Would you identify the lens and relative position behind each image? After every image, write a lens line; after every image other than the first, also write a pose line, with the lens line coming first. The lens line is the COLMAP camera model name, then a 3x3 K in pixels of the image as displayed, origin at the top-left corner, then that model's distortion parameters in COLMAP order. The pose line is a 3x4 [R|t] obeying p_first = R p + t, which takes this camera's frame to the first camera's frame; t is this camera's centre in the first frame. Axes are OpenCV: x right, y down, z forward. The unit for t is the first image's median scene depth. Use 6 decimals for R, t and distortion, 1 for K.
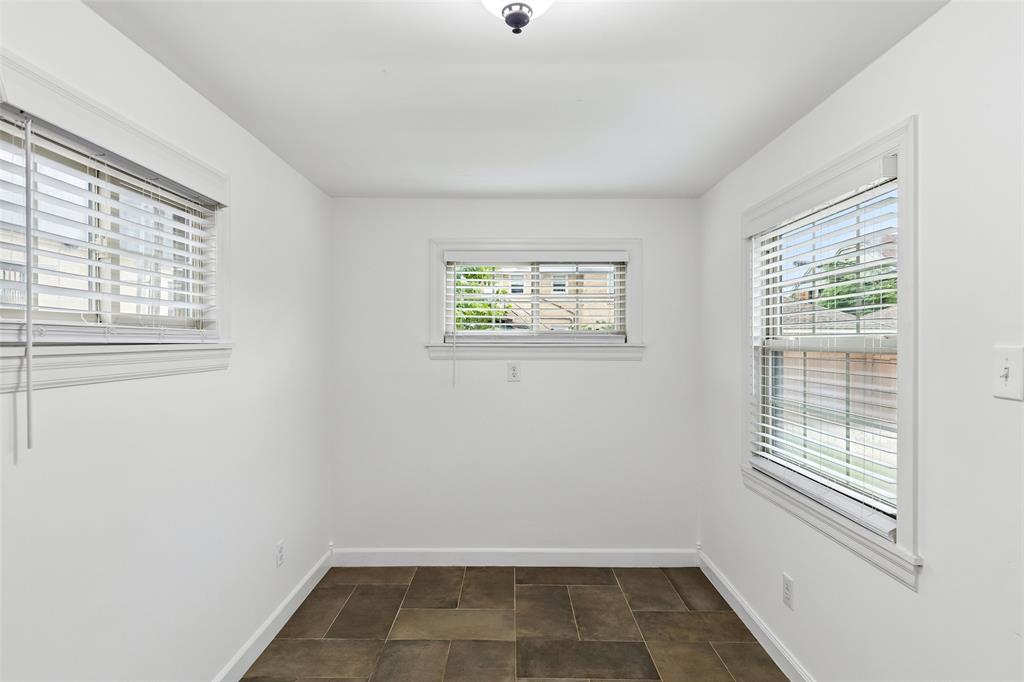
lens RADIAL K [[556.4, 0, 512.6], [0, 556.4, 332.7], [0, 0, 1]] dist [0.002937, -0.000773]
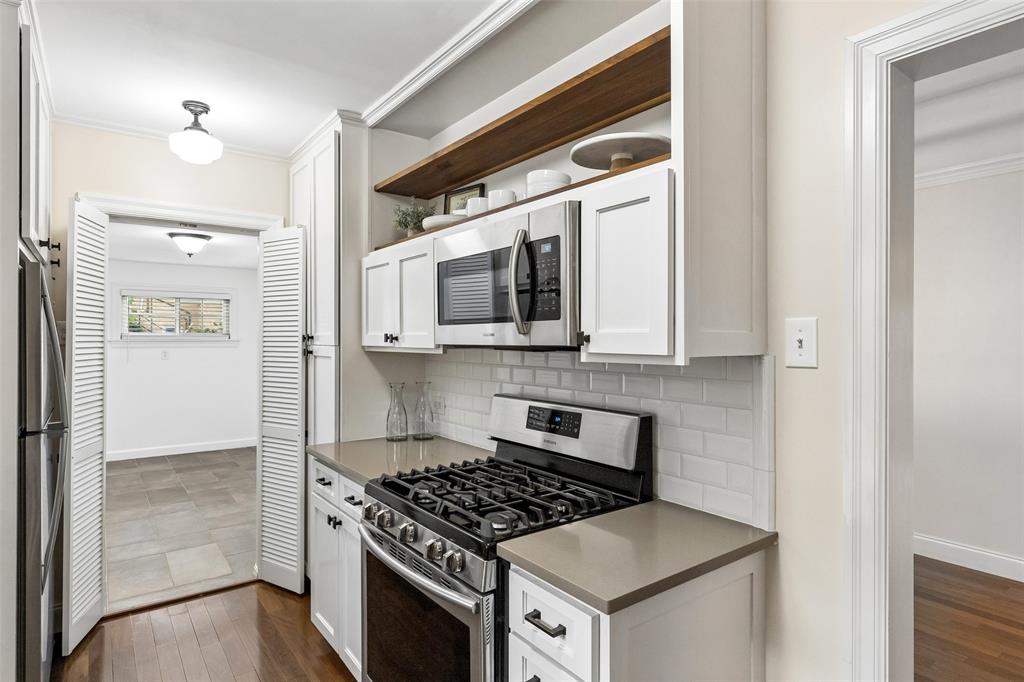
lens RADIAL K [[556.4, 0, 512.6], [0, 556.4, 332.7], [0, 0, 1]] dist [0.002937, -0.000773]
pose [[0.802024, 0.002883, 0.597285, -0.182917], [-0.004126, 0.999991, 0.000715, -0.010488], [-0.597278, -0.003038, 0.802029, -1.255300]]
